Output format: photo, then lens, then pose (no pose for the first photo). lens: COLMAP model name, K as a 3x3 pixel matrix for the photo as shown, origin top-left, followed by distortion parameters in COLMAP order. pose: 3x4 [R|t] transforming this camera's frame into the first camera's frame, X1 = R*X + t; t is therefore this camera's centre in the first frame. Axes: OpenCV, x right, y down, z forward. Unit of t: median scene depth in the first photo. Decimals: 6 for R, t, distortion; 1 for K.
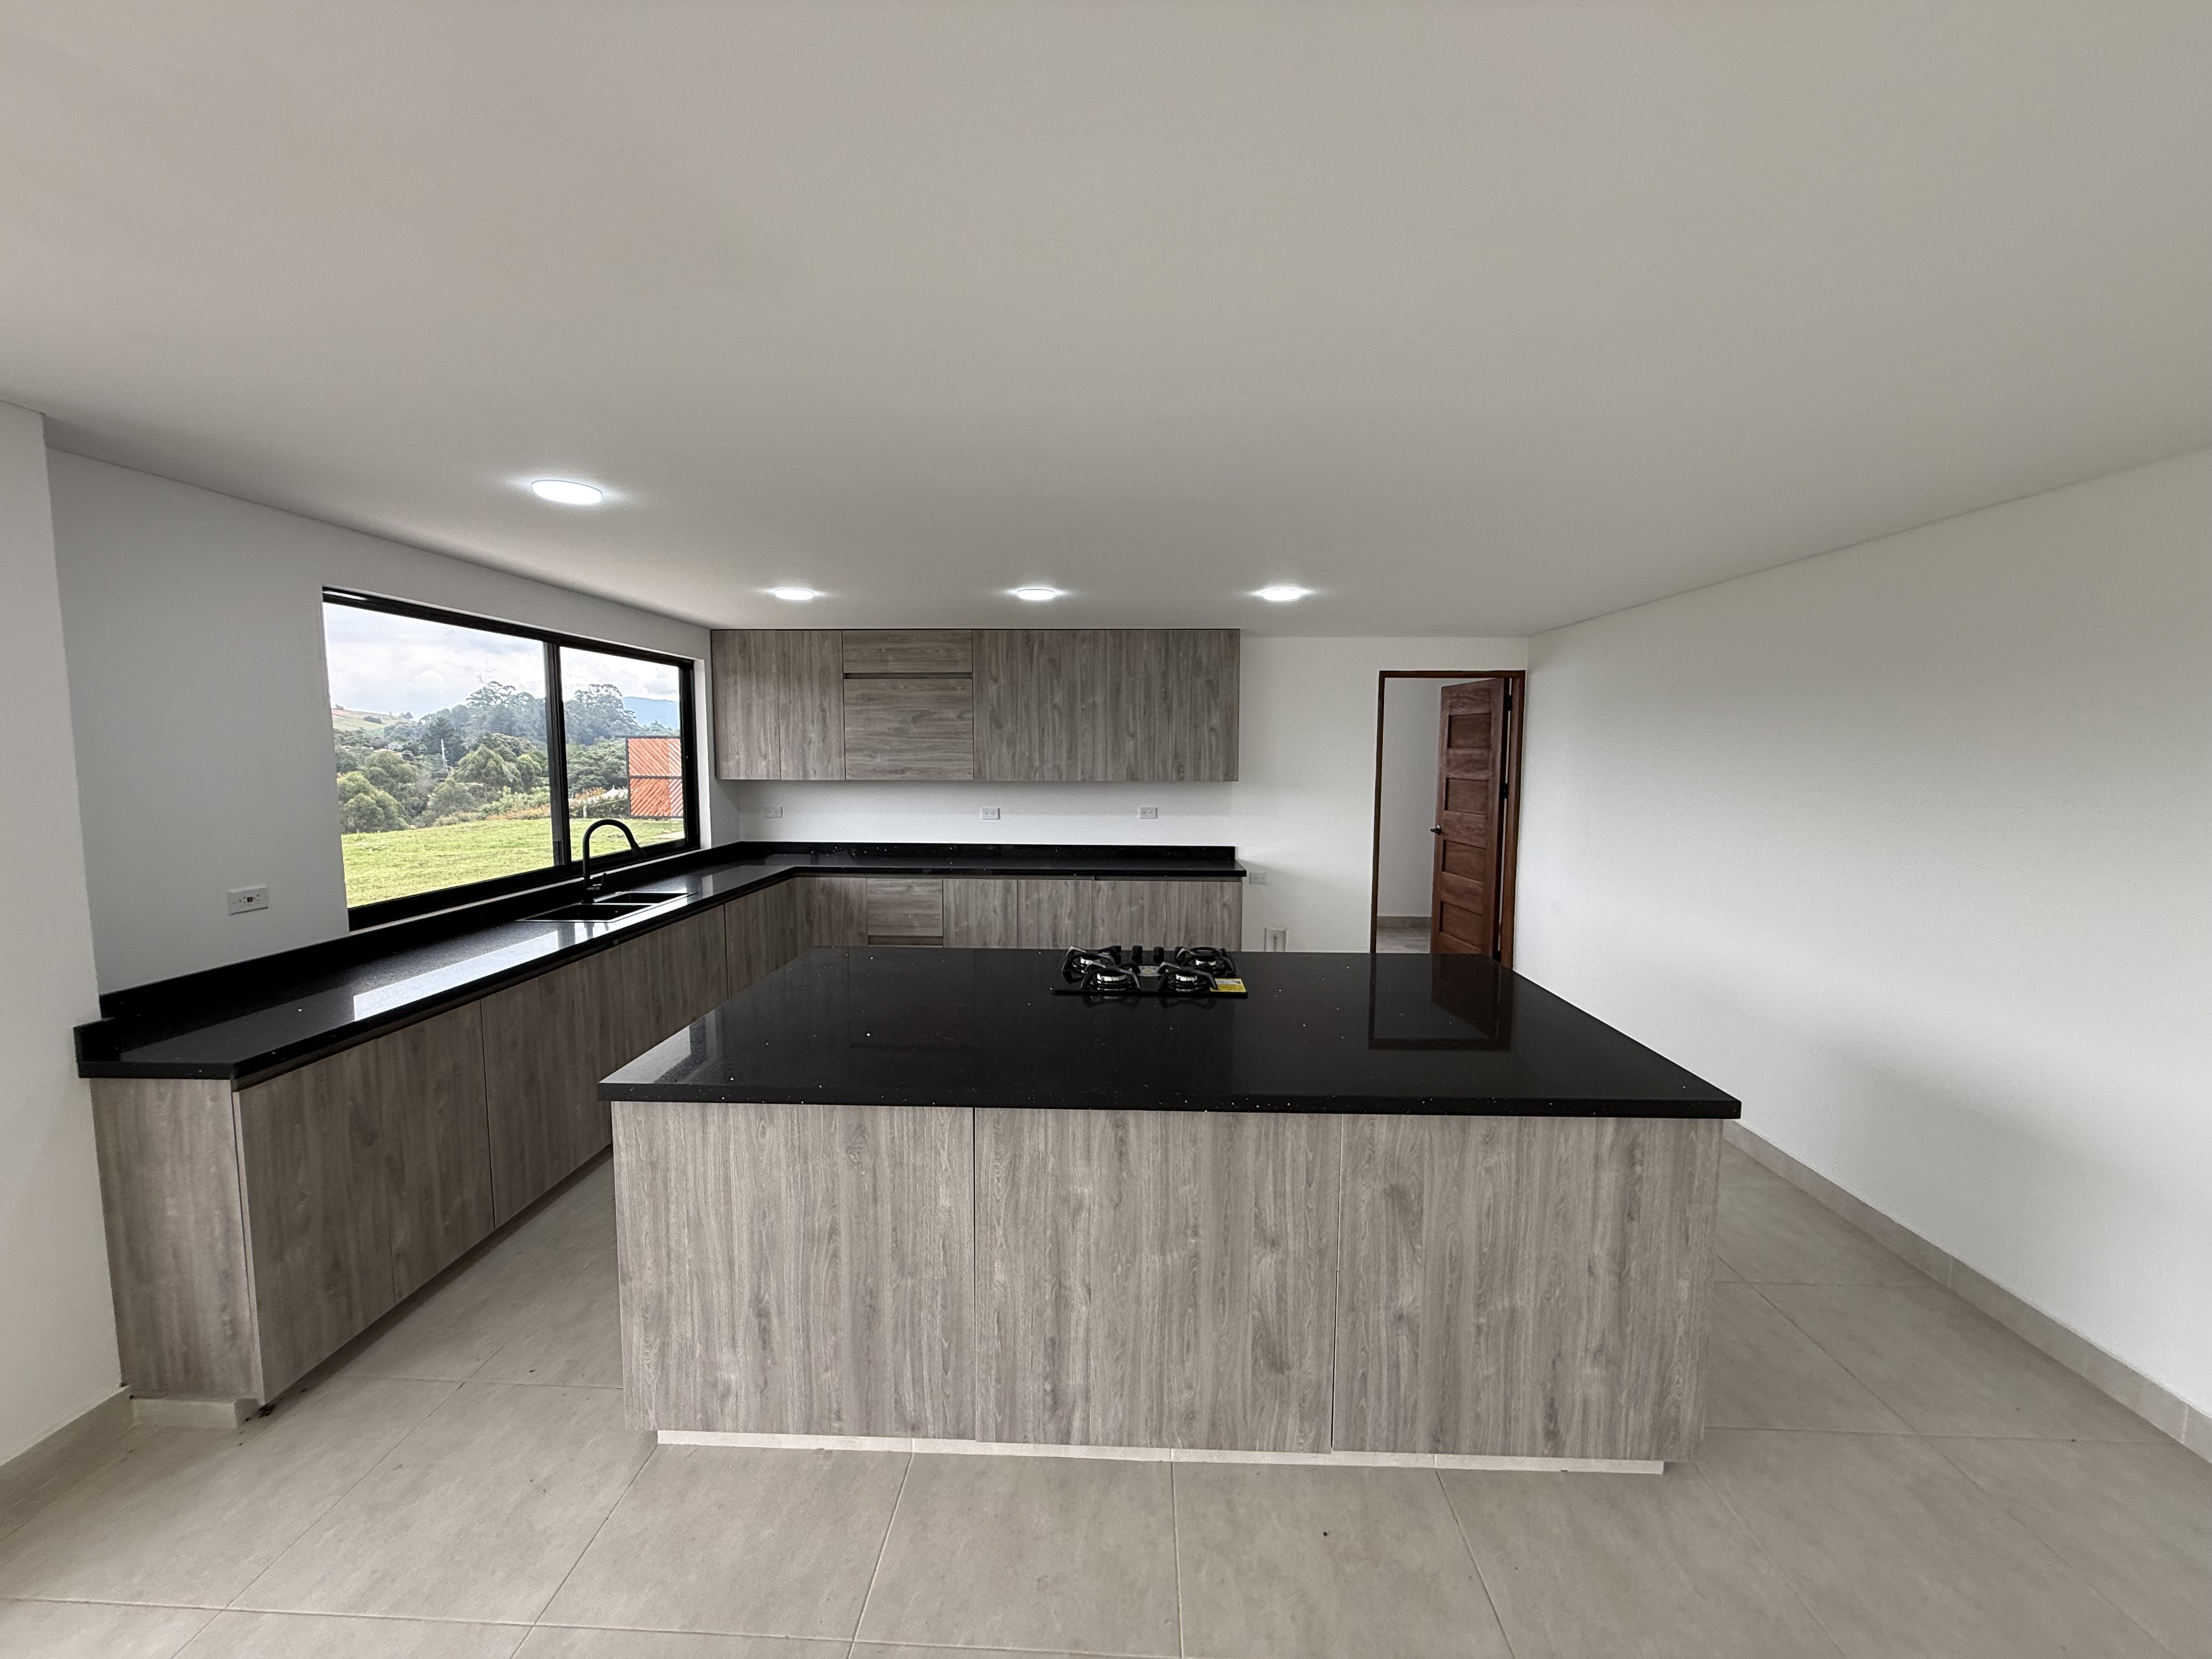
lens RADIAL K [[879.9, 0, 1100.7], [0, 879.9, 822.3], [0, 0, 1]] dist [0.000954, 0.000075]
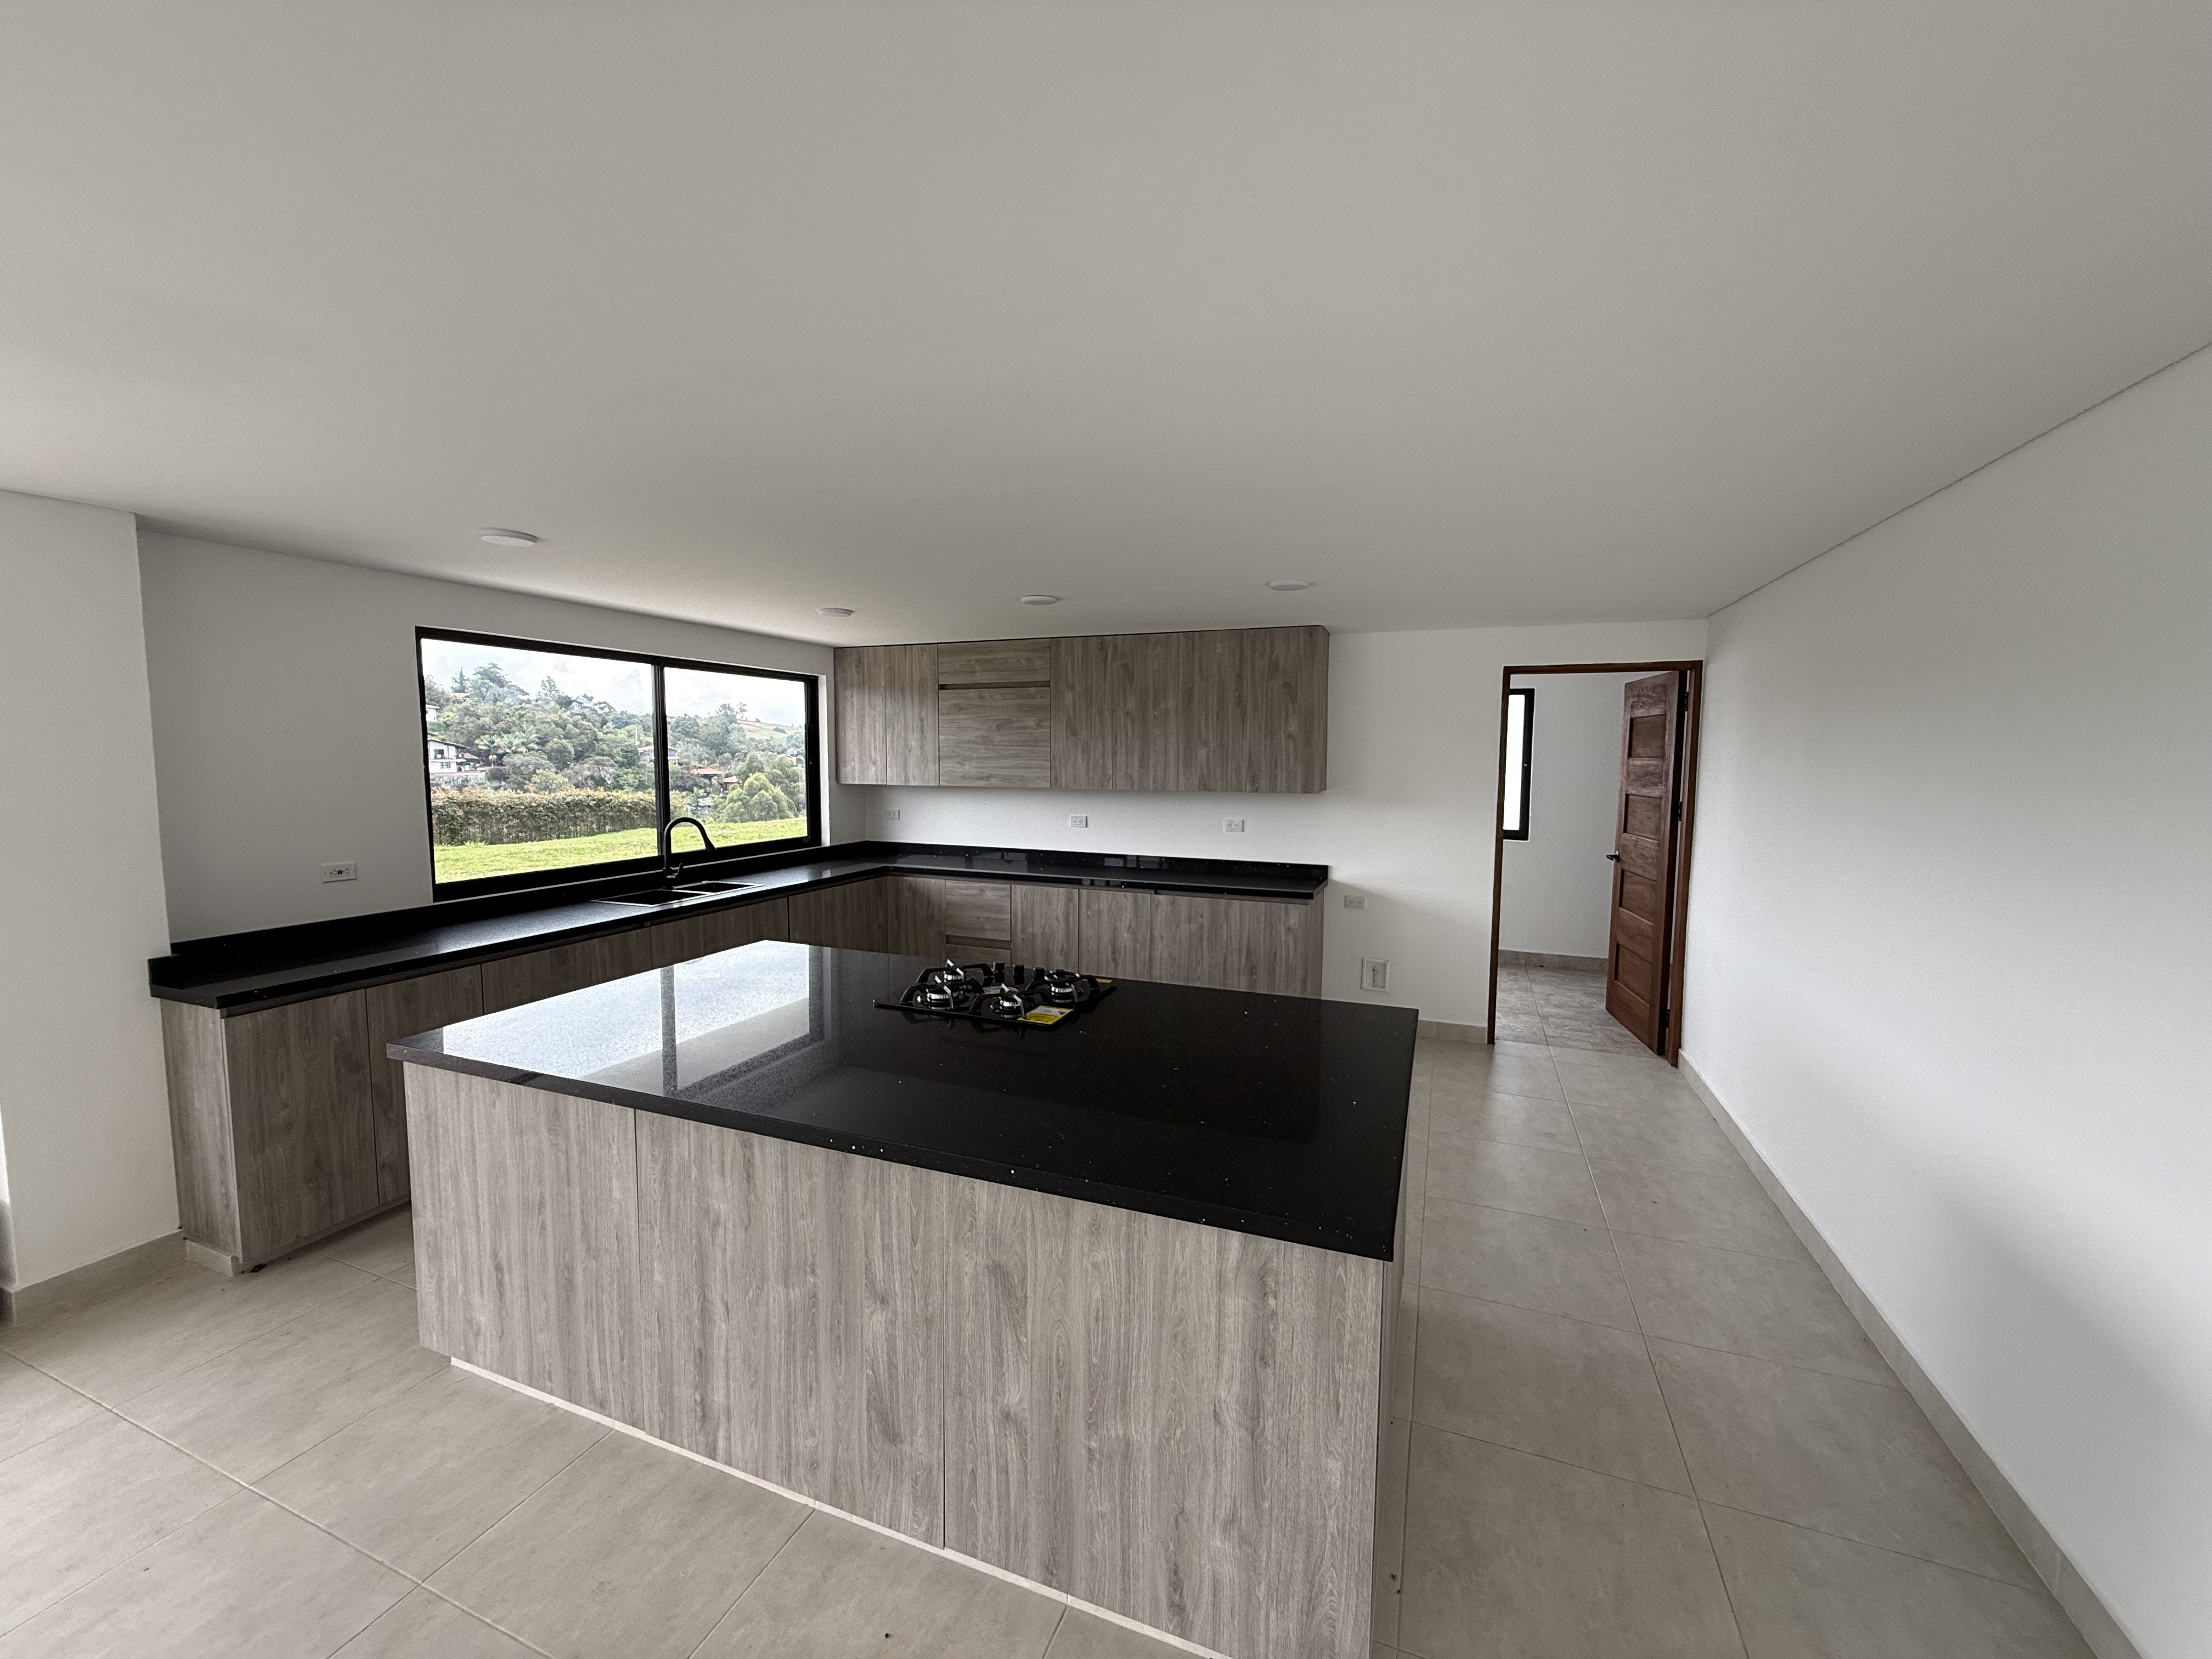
lens RADIAL K [[879.9, 0, 1100.7], [0, 879.9, 822.3], [0, 0, 1]] dist [0.000954, 0.000075]
pose [[0.942611, 0.028299, -0.332692, 0.609227], [-0.030793, 0.999523, -0.002225, -0.019984], [0.332470, 0.012342, 0.943033, 0.179541]]
